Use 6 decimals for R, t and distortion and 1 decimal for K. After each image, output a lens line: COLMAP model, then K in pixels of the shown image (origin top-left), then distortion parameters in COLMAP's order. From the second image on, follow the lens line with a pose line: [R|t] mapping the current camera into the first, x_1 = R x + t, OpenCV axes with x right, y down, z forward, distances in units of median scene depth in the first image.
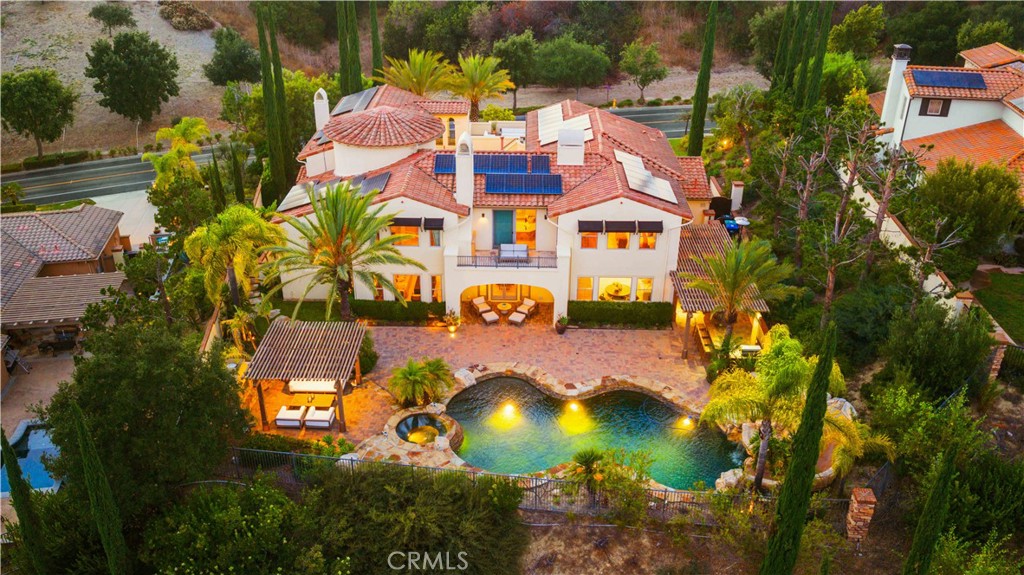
lens RADIAL K [[850.7, 0, 512.0], [0, 850.7, 287.5], [0, 0, 1]] dist [0.018623, -0.011948]
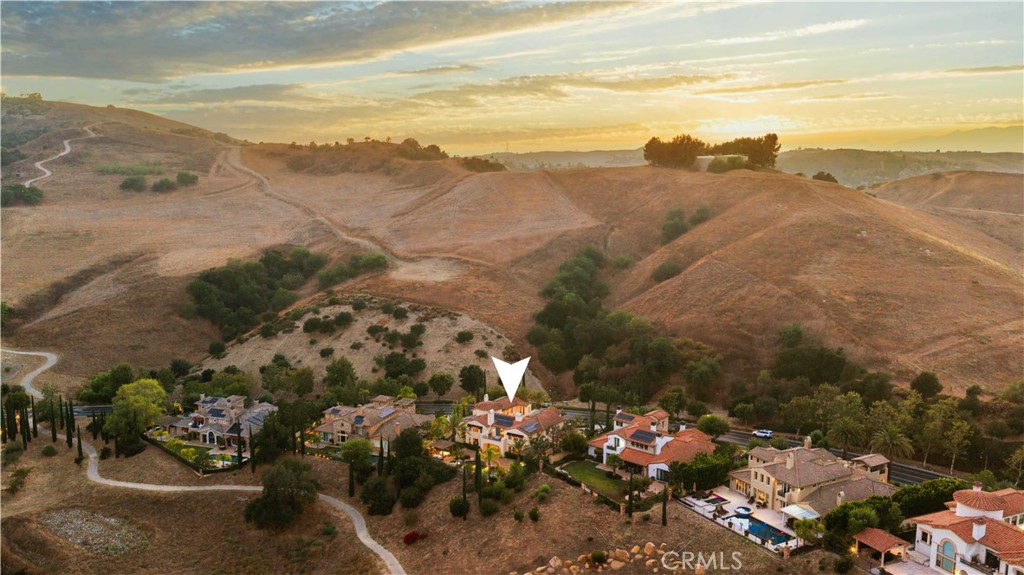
lens RADIAL K [[850.7, 0, 512.0], [0, 850.7, 287.5], [0, 0, 1]] dist [0.018623, -0.011948]
pose [[0.847699, 0.078573, -0.524627, 2.256795], [-0.240343, 0.938530, -0.247786, 0.291936], [0.472909, 0.336138, 0.814475, -2.723089]]
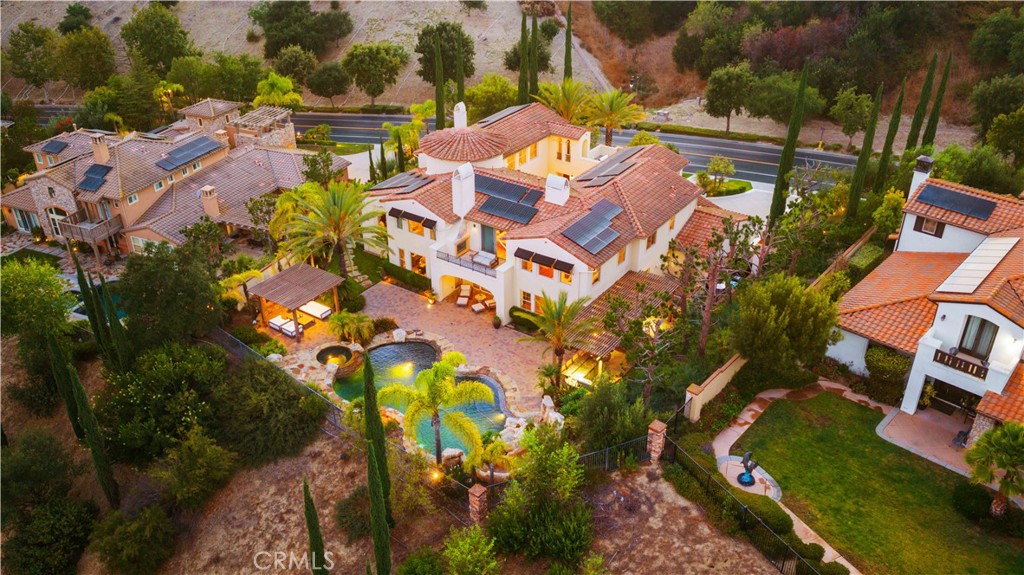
lens RADIAL K [[850.7, 0, 512.0], [0, 850.7, 287.5], [0, 0, 1]] dist [0.018623, -0.011948]
pose [[0.831591, 0.270302, -0.485174, 0.680569], [-0.243054, 0.962600, 0.119692, -0.164627], [0.499381, 0.018389, 0.866187, -0.114817]]
